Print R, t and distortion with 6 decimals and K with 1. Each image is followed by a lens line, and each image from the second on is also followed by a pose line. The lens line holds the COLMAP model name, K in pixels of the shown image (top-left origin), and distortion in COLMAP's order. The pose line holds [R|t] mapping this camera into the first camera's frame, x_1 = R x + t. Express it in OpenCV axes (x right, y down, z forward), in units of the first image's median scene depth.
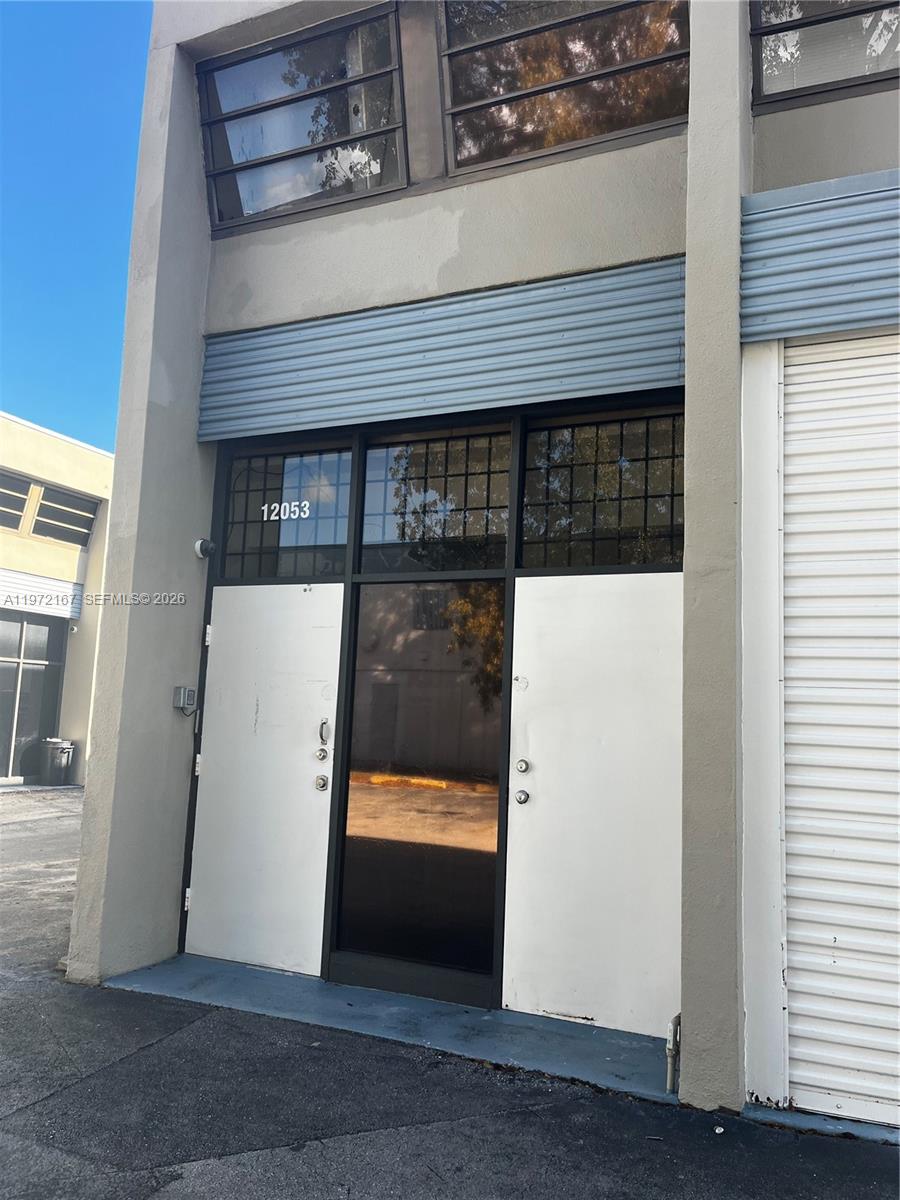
lens RADIAL K [[905.0, 0, 453.7], [0, 905.0, 605.6], [0, 0, 1]] dist [0.078560, -0.107106]
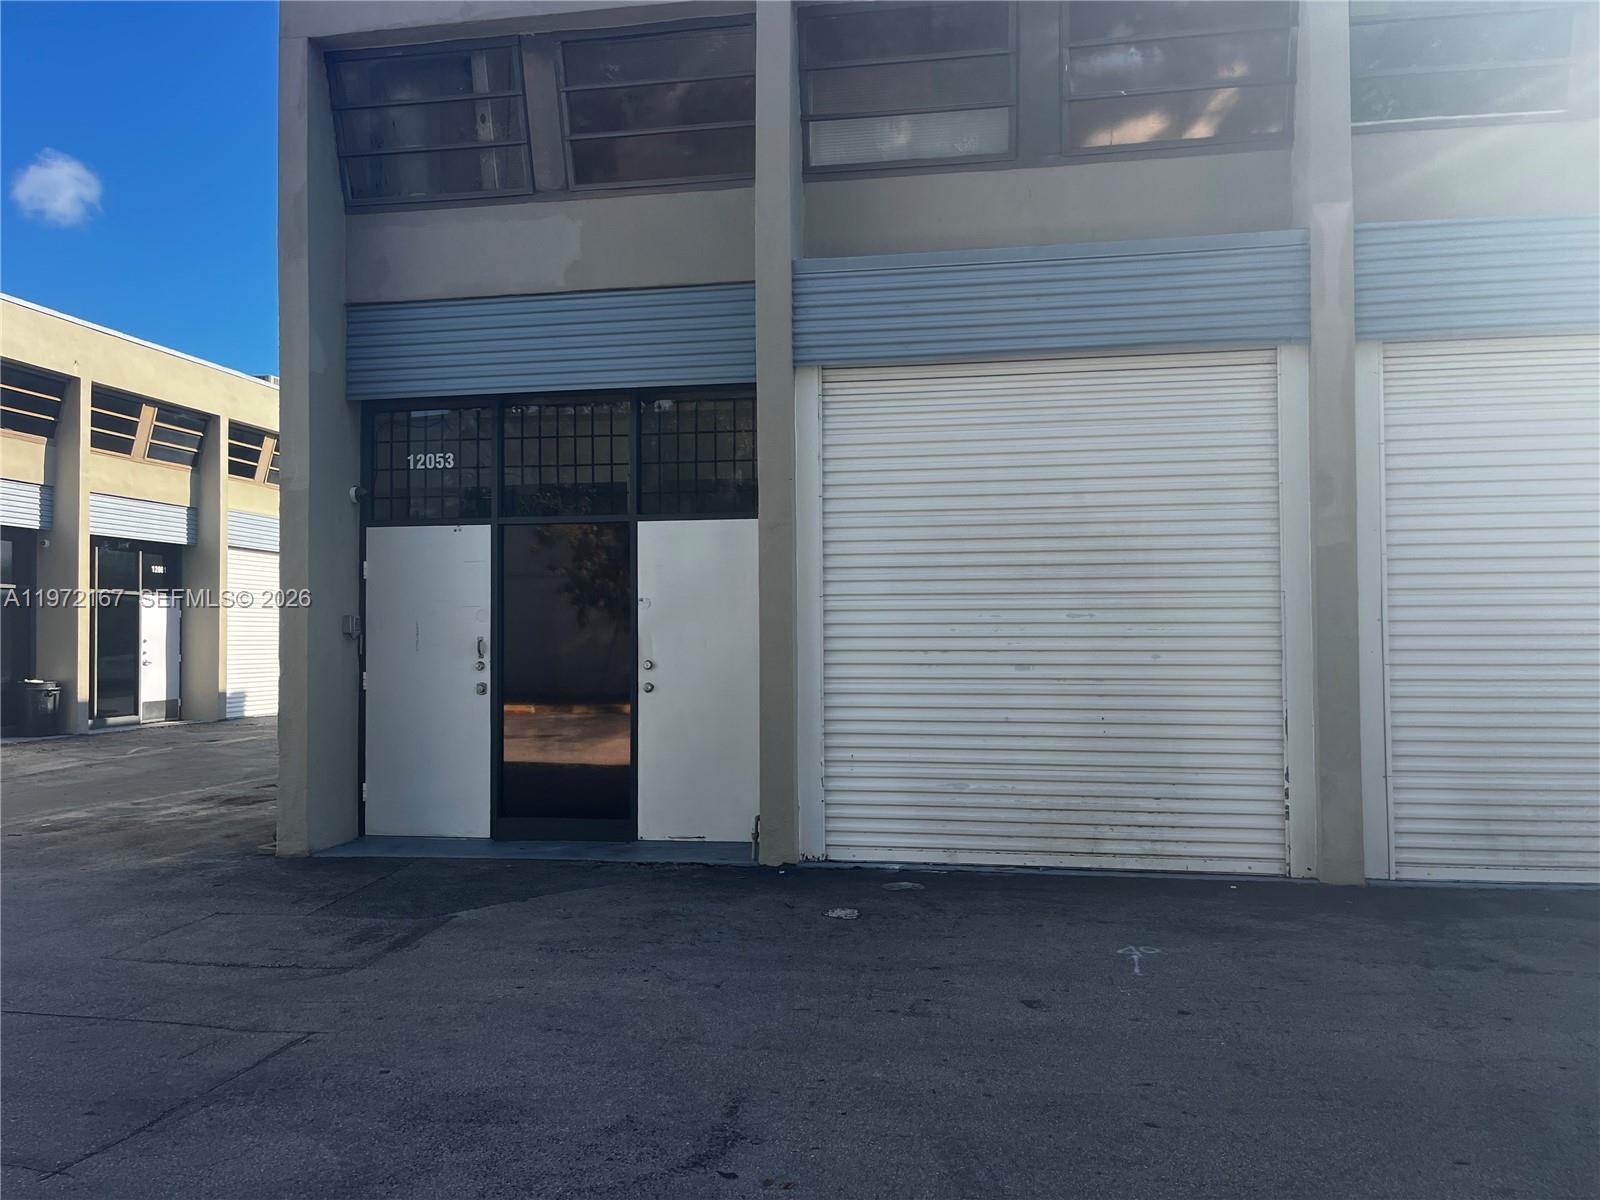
lens RADIAL K [[1206.7, 0, 800.0], [0, 1206.7, 600.0], [0, 0, 1]] dist [0.078560, -0.107106]
pose [[0.970533, -0.040415, 0.237556, -0.113648], [0.015992, 0.994464, 0.103850, -0.089479], [-0.240438, -0.096991, 0.965806, -0.688183]]
